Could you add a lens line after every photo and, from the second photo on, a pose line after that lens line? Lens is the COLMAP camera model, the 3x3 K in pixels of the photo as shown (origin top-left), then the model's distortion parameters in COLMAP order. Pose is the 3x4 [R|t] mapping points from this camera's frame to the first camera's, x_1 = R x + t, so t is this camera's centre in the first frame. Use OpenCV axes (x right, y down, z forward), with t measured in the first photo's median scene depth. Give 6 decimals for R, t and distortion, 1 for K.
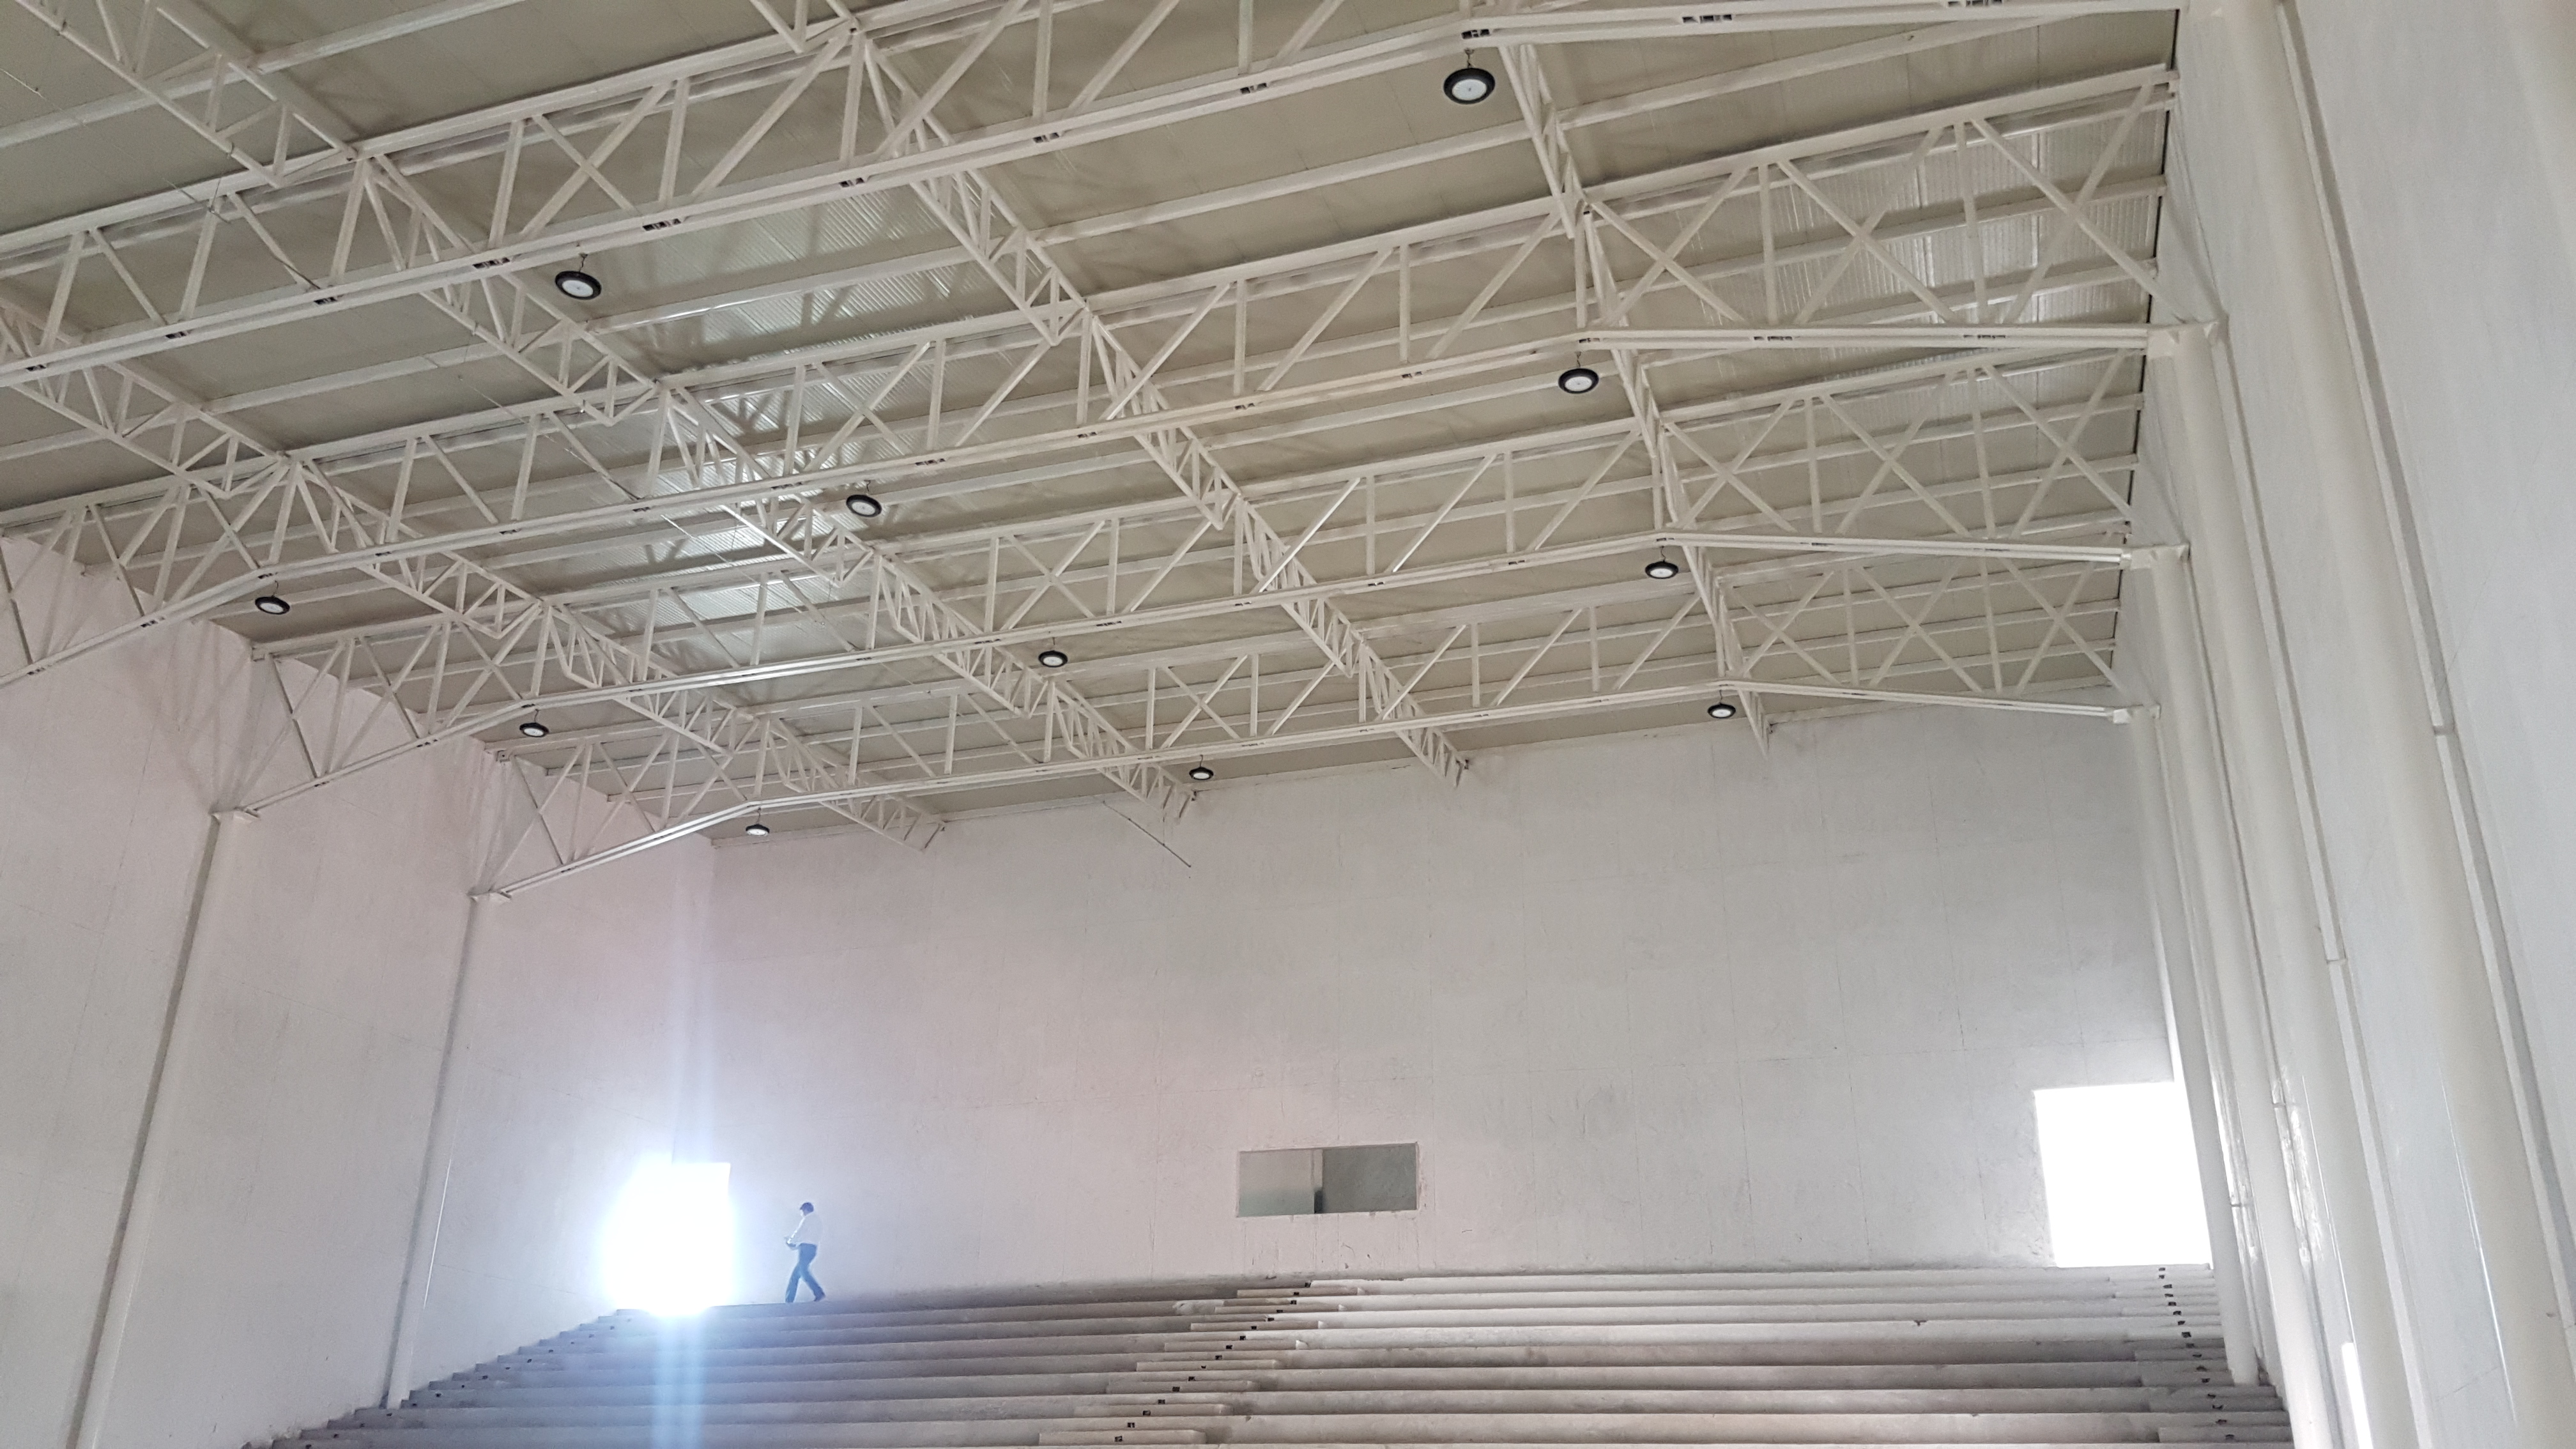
lens RADIAL K [[1979.6, 0, 1278.8], [0, 1979.6, 753.5], [0, 0, 1]] dist [0.256760, -0.534606]
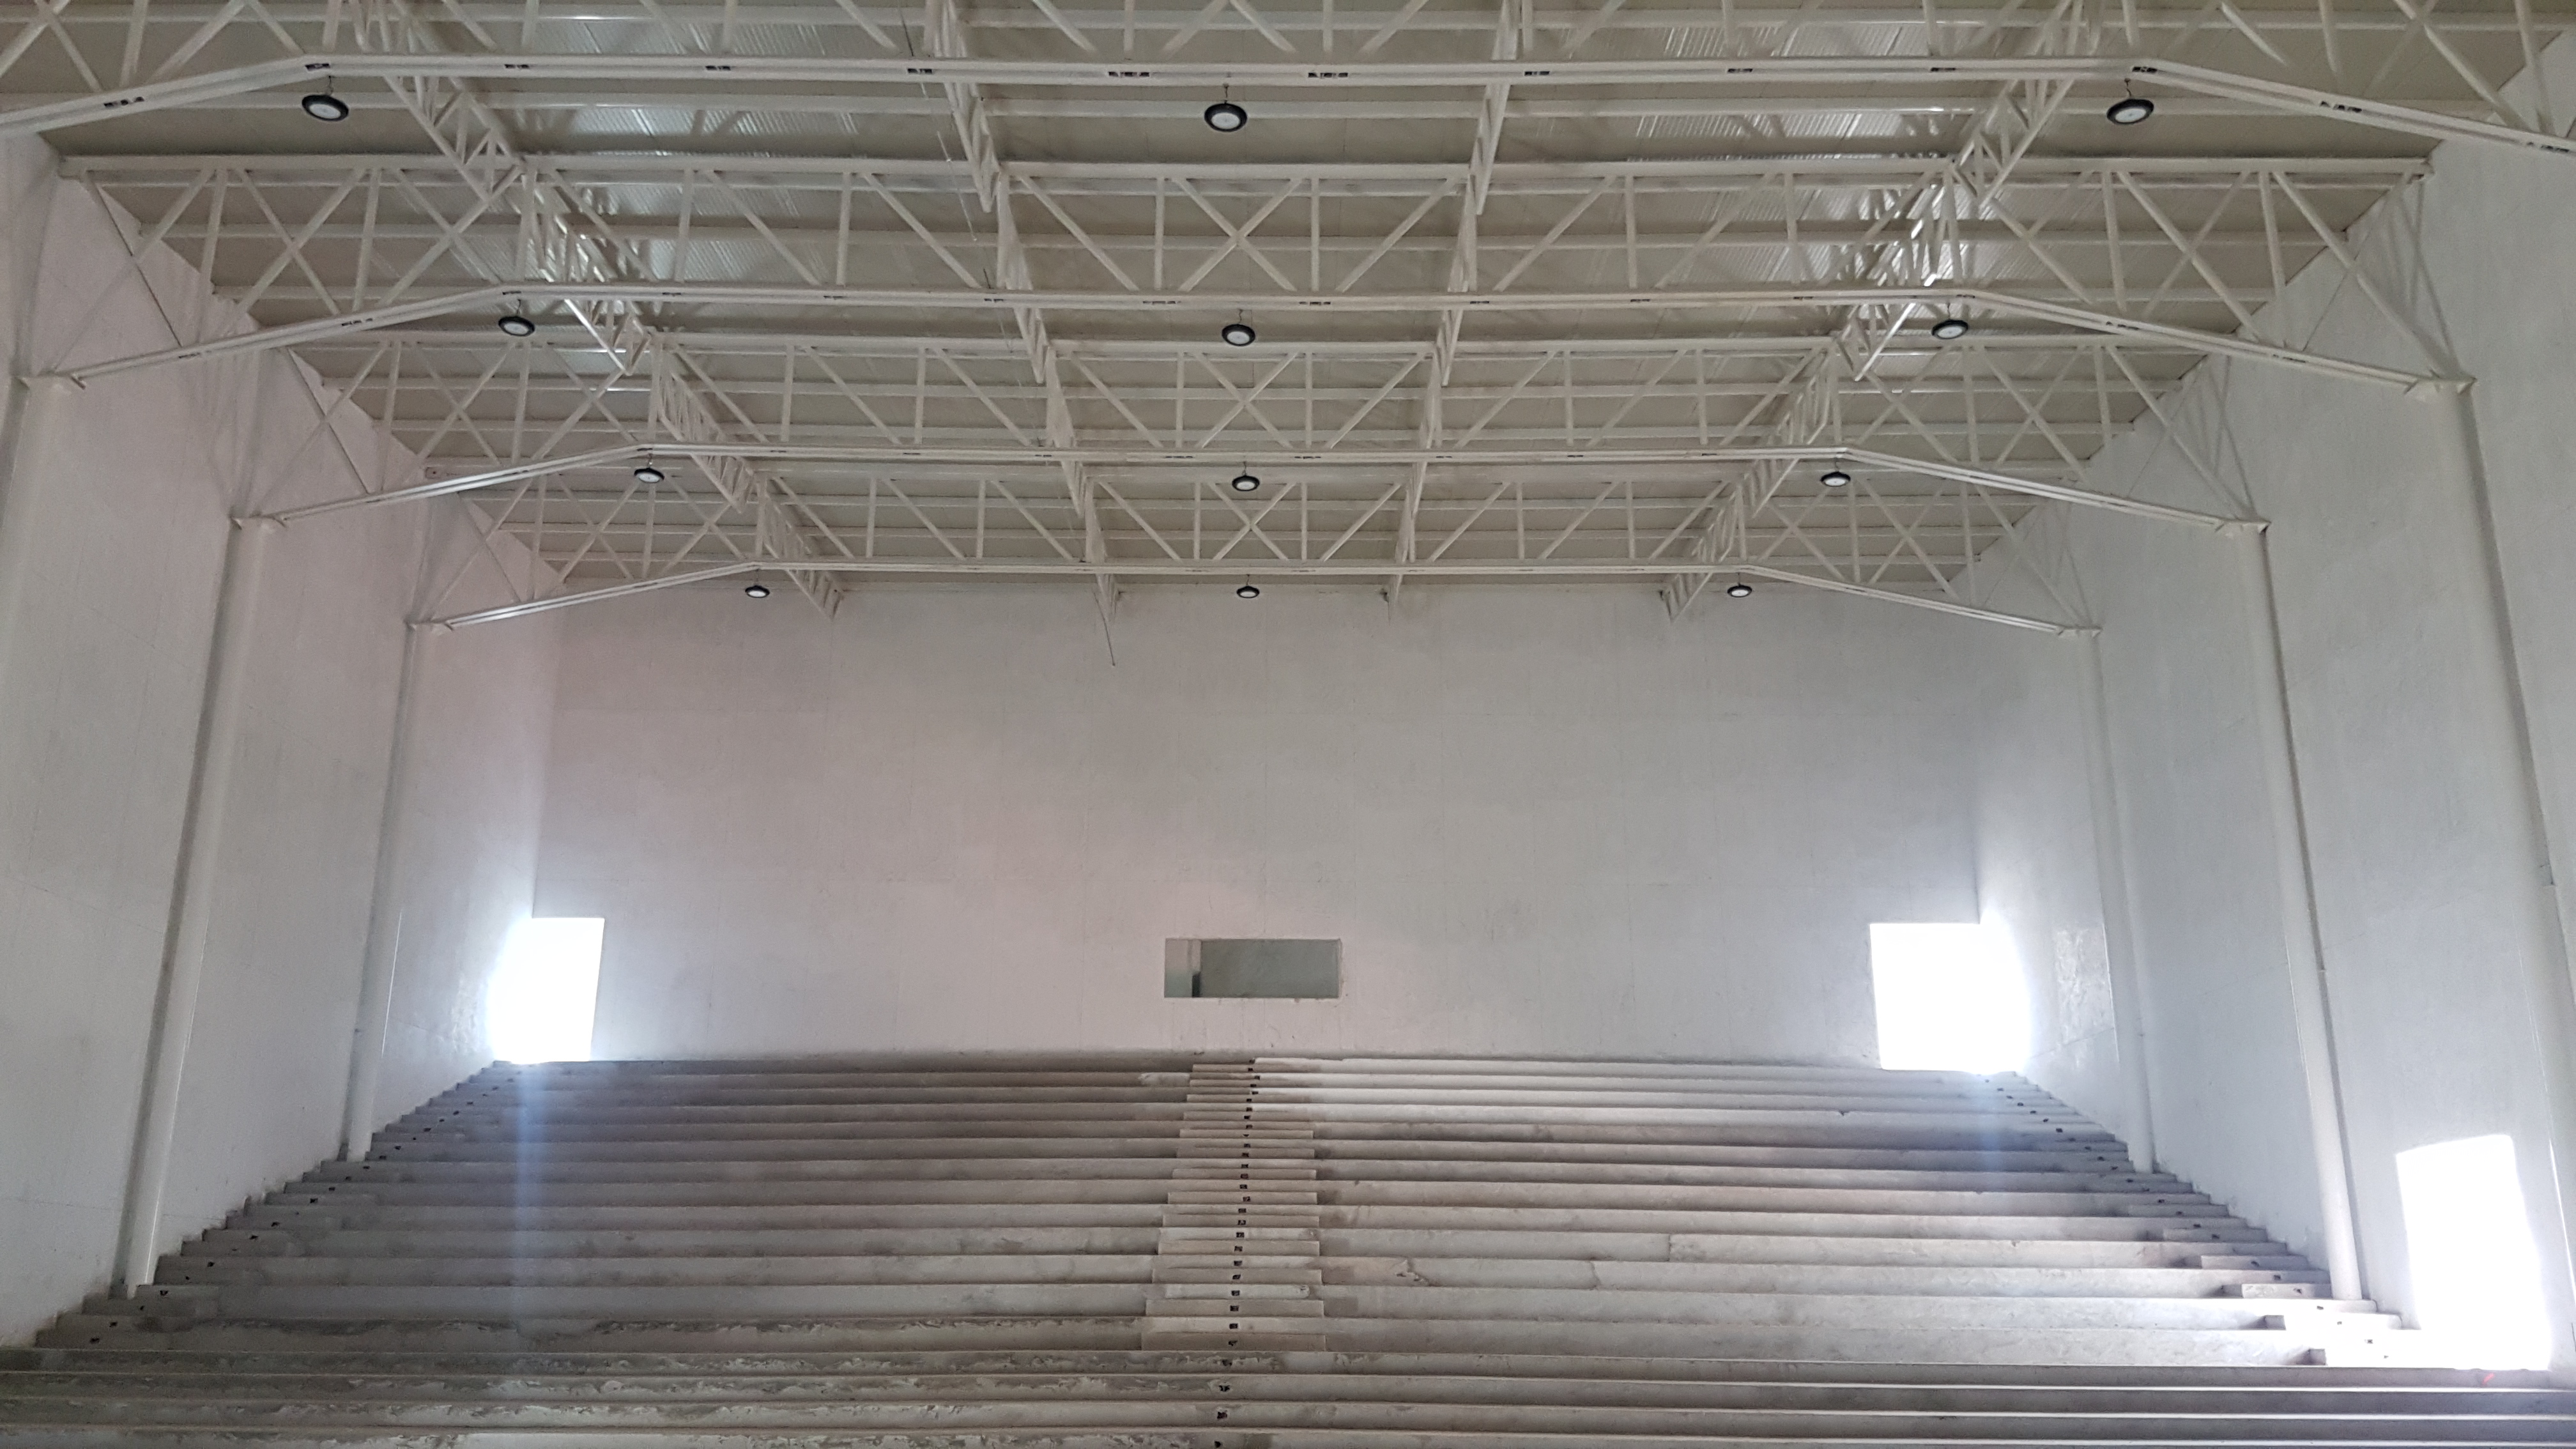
lens RADIAL K [[1979.6, 0, 1278.8], [0, 1979.6, 753.5], [0, 0, 1]] dist [0.256760, -0.534606]
pose [[0.942009, 0.080796, 0.325716, -0.357501], [-0.118121, 0.988303, 0.096465, -0.008398], [-0.314112, -0.129345, 0.940534, -0.003250]]
